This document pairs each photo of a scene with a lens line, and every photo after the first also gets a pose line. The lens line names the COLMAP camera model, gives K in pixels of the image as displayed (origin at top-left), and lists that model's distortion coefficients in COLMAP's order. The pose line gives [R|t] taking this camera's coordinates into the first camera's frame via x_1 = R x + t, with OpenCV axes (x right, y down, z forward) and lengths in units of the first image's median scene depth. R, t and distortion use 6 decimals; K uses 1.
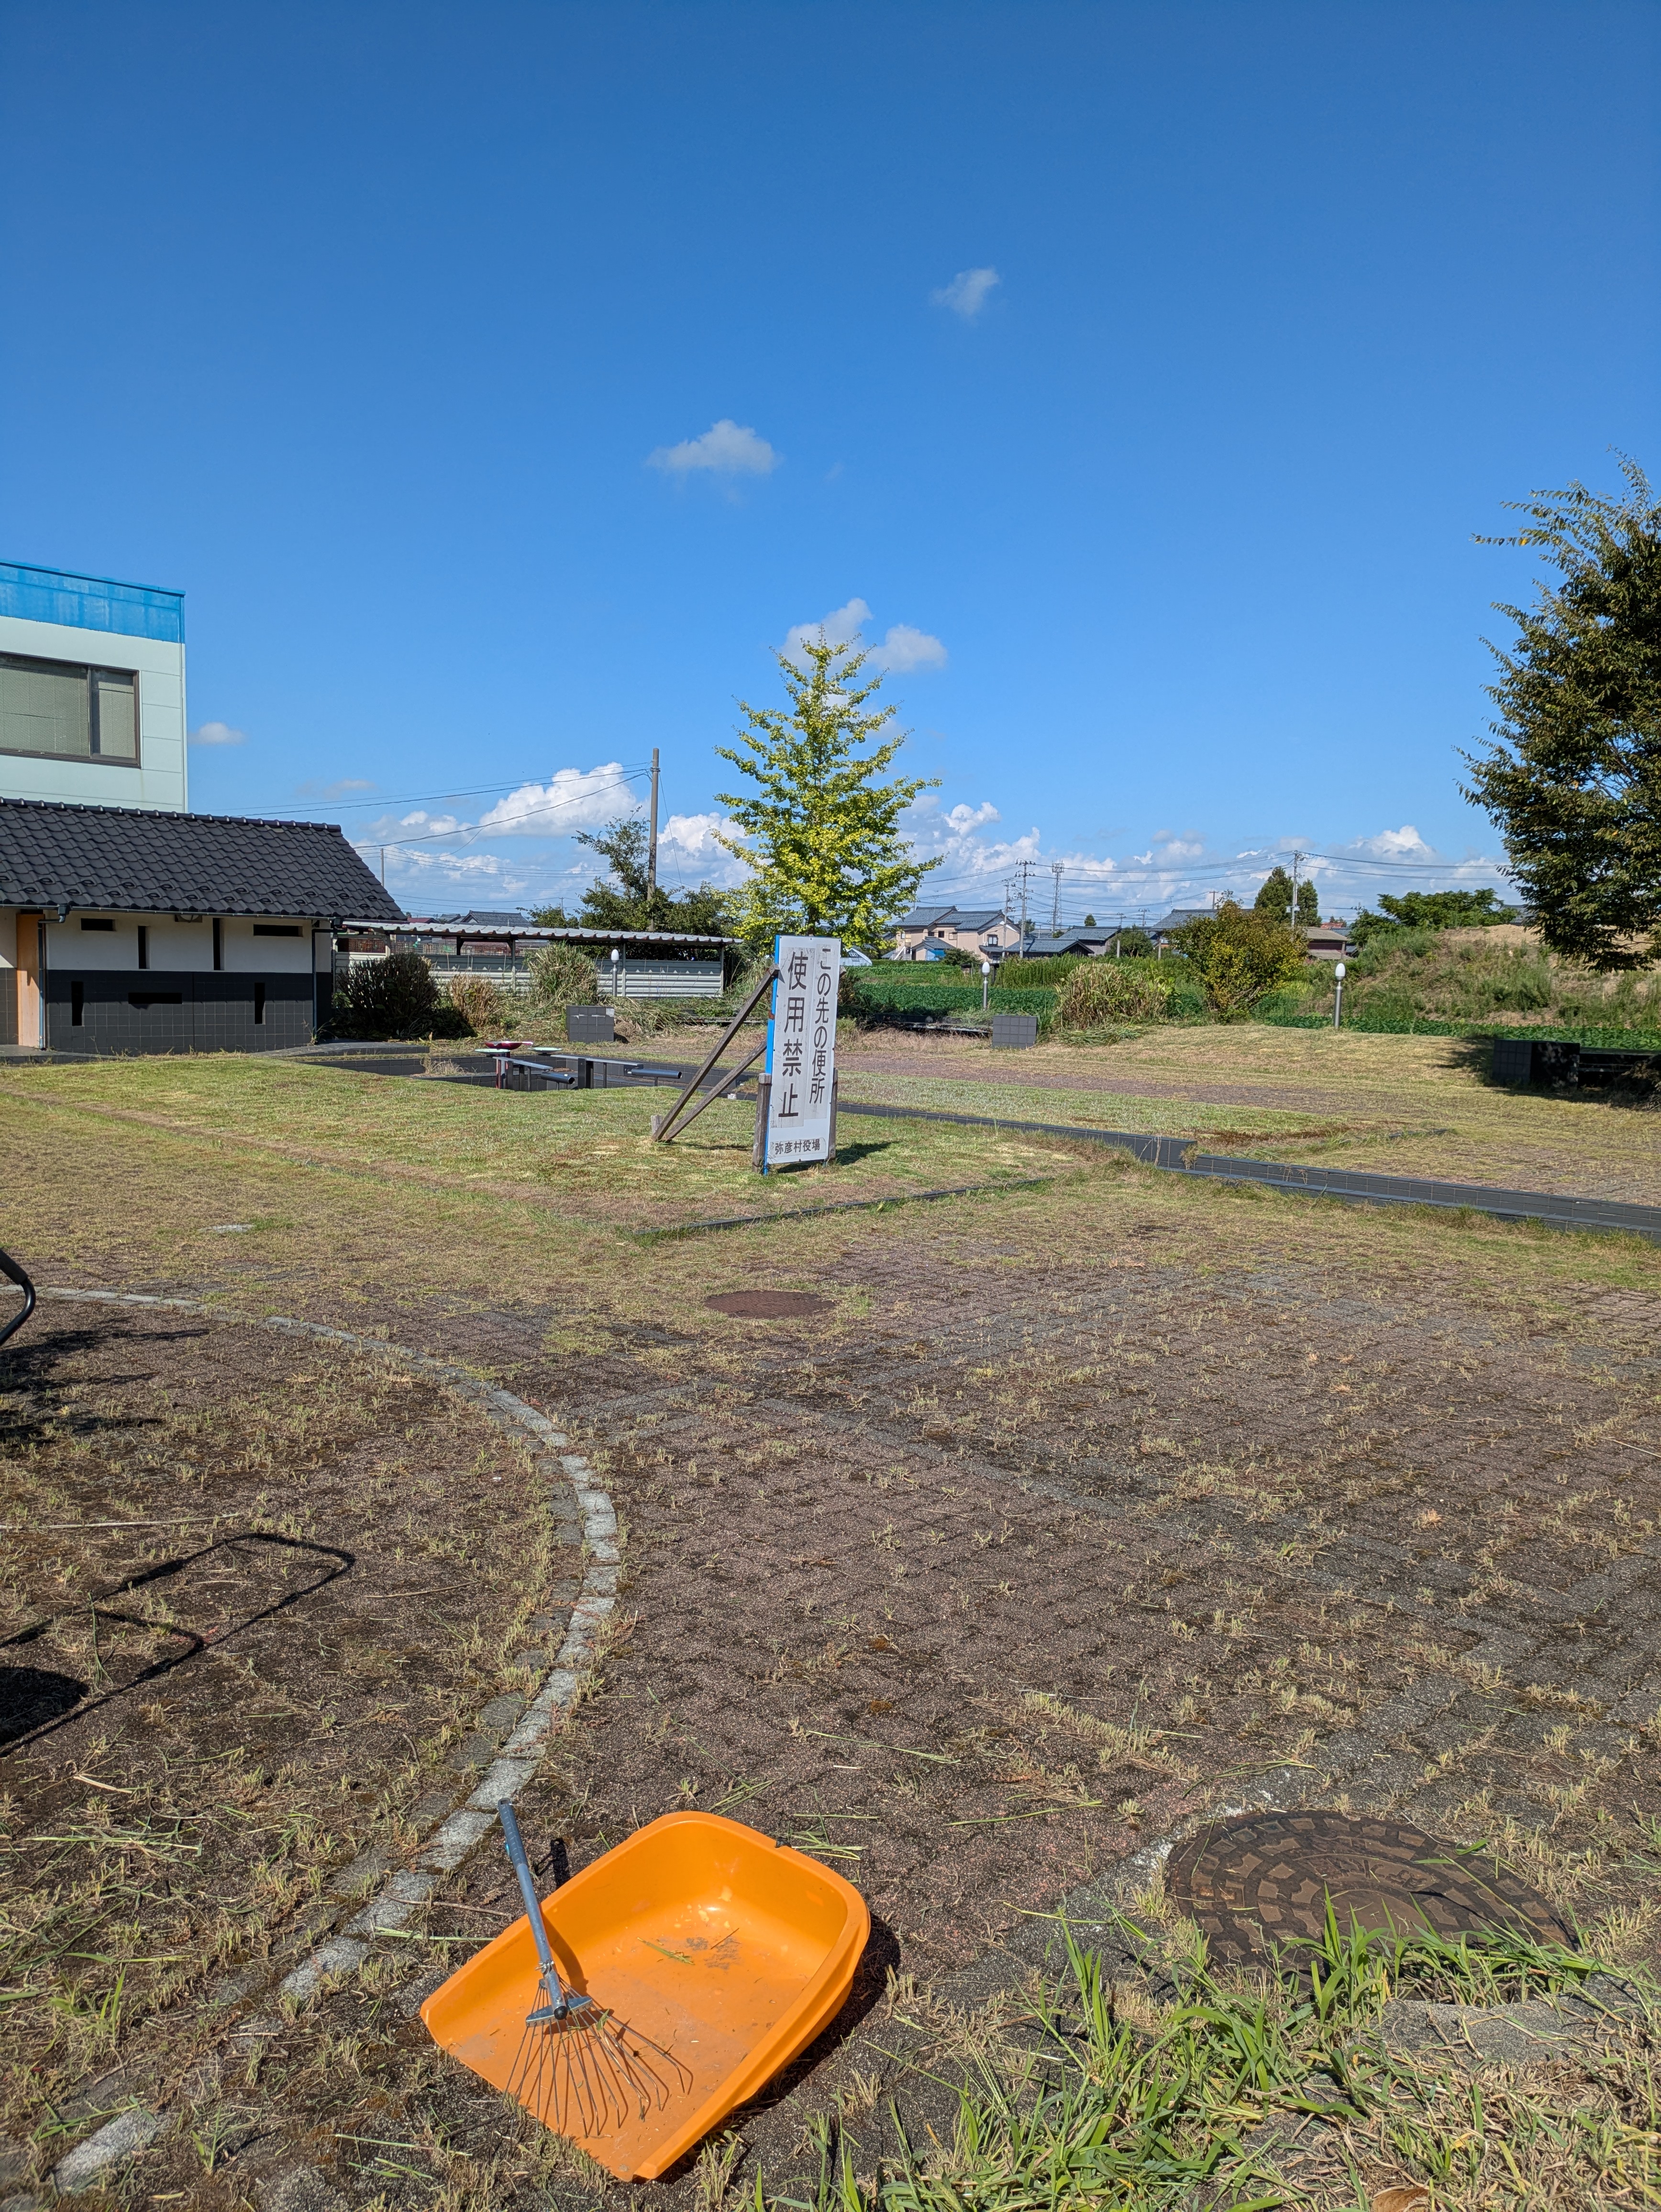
lens RADIAL K [[1616.8, 0, 834.2], [0, 1616.8, 1088.4], [0, 0, 1]] dist [0.045743, -0.024717]
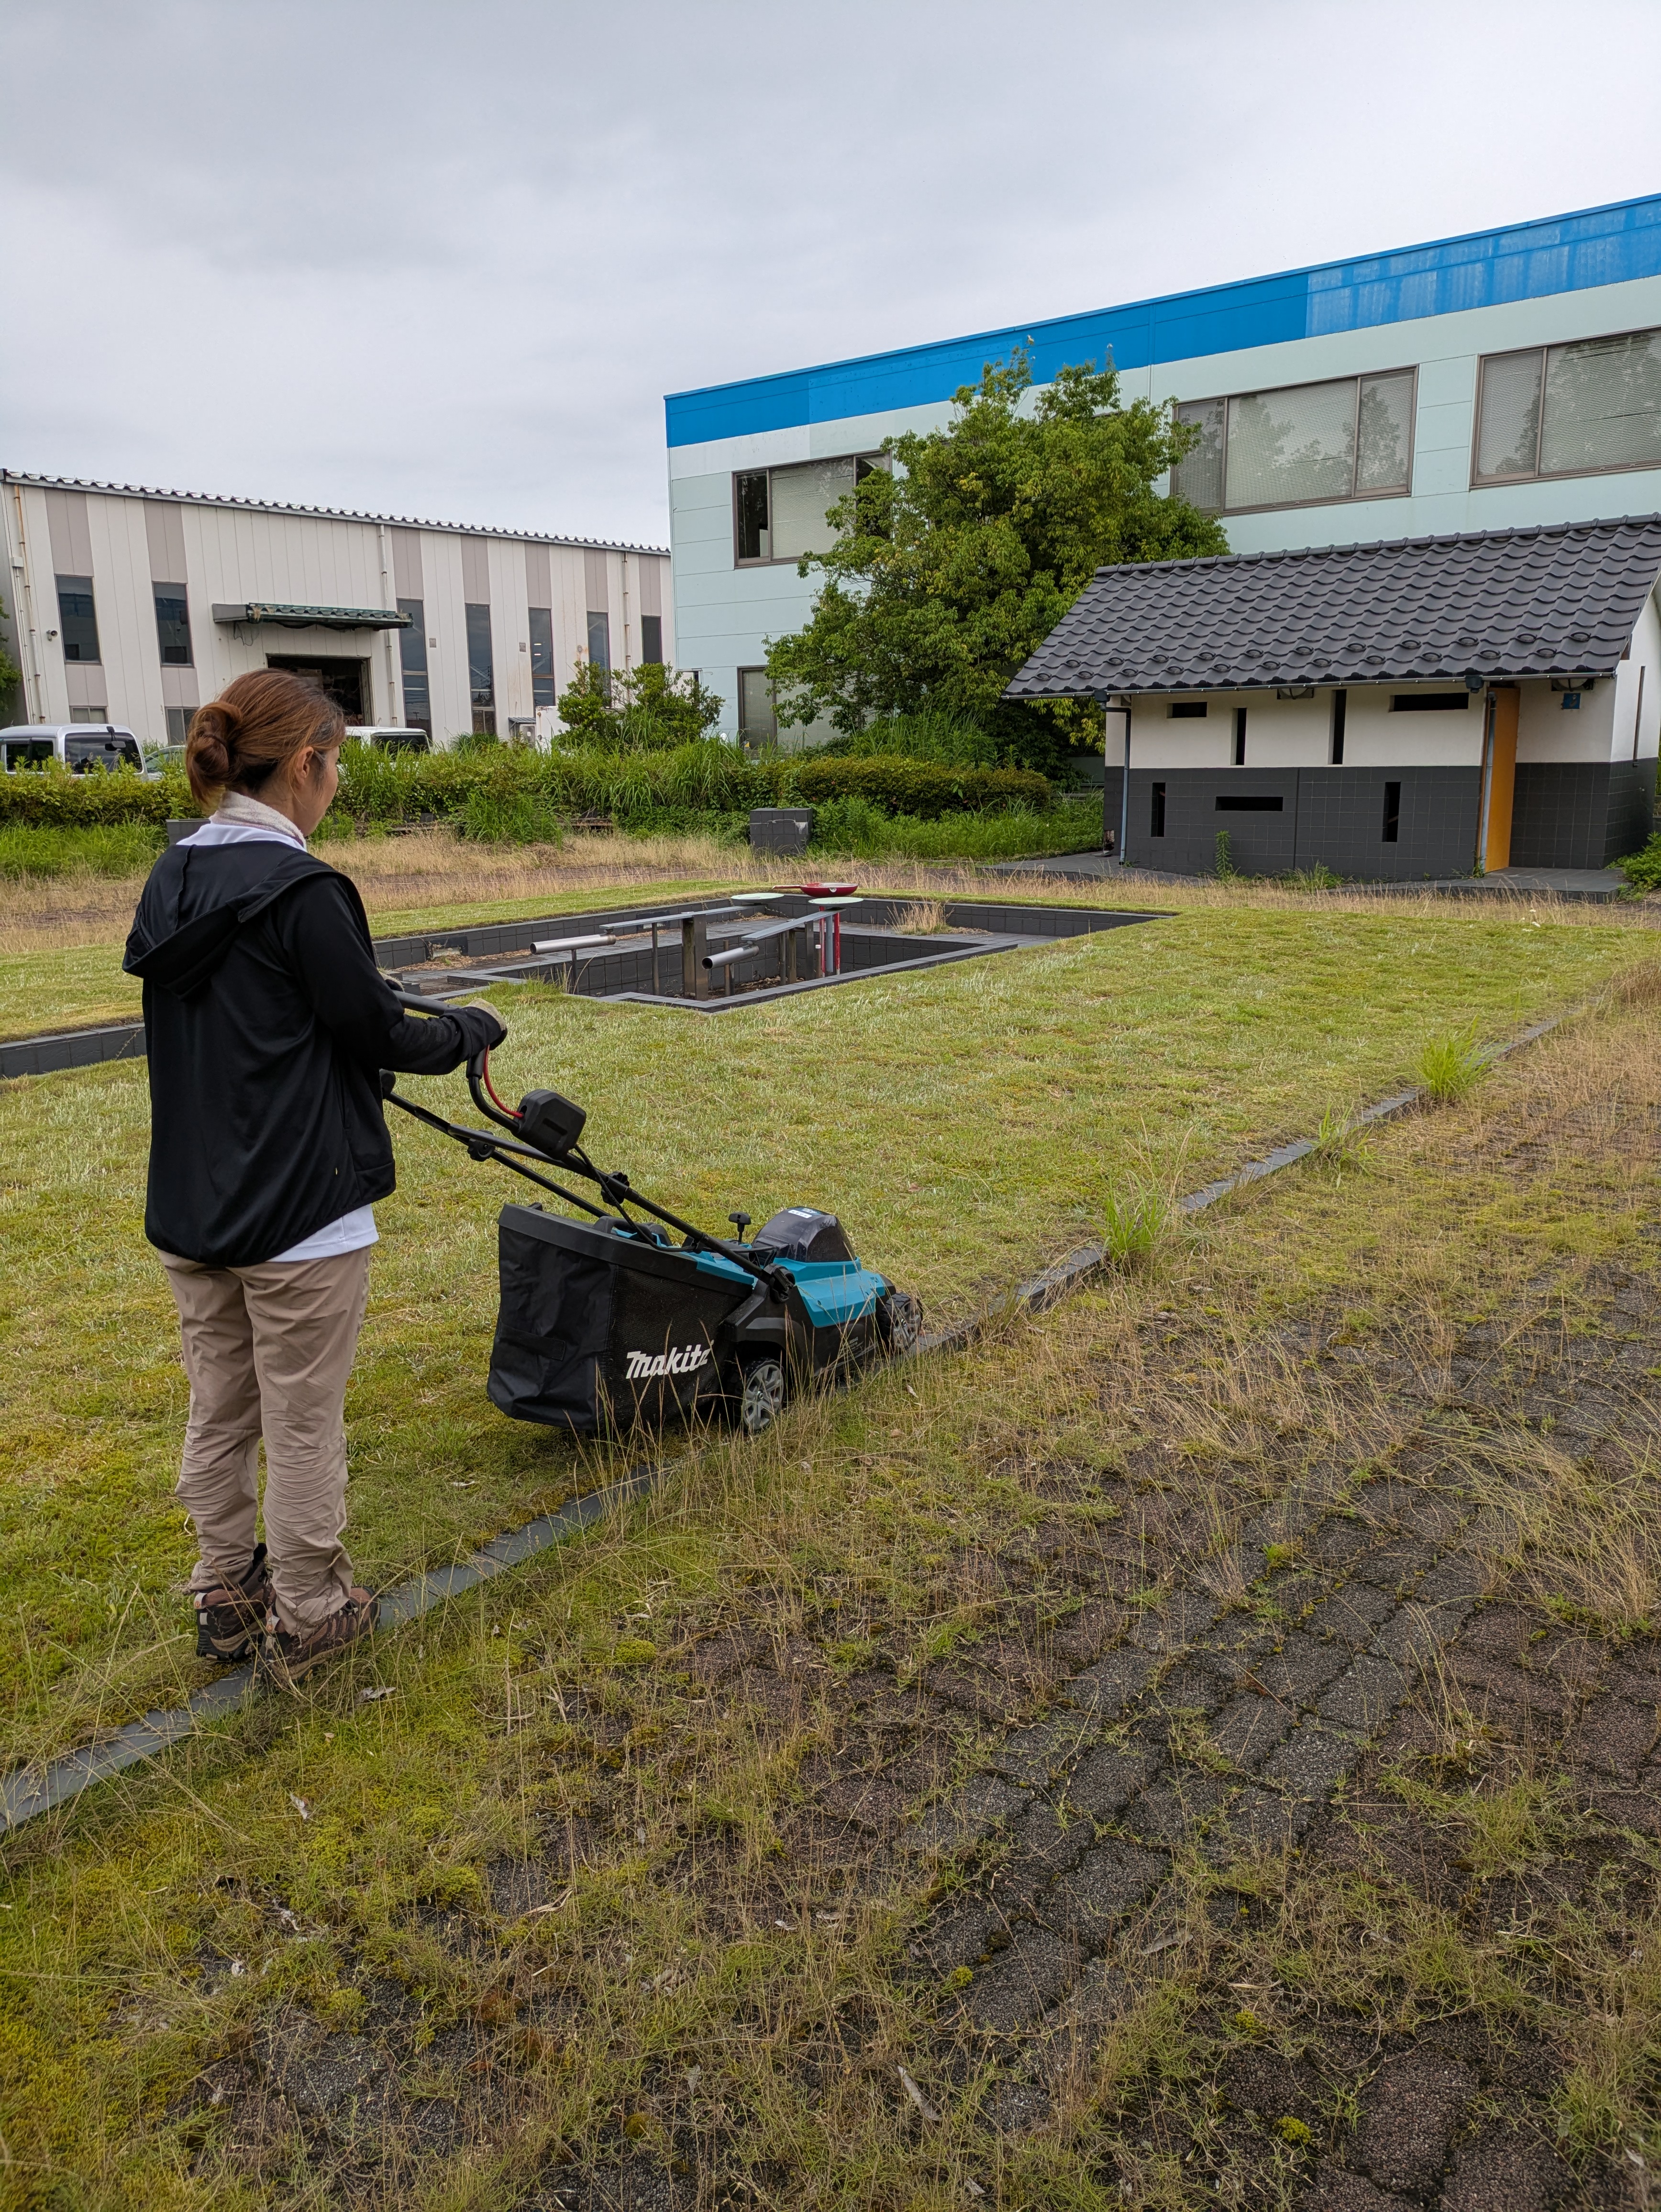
lens RADIAL K [[1616.8, 0, 836.9], [0, 1616.8, 1068.0], [0, 0, 1]] dist [0.045743, -0.024717]
pose [[0.113165, 0.175992, -0.977865, 0.255976], [-0.057963, 0.983681, 0.170331, -0.040383], [0.991884, 0.037404, 0.121519, 0.560807]]
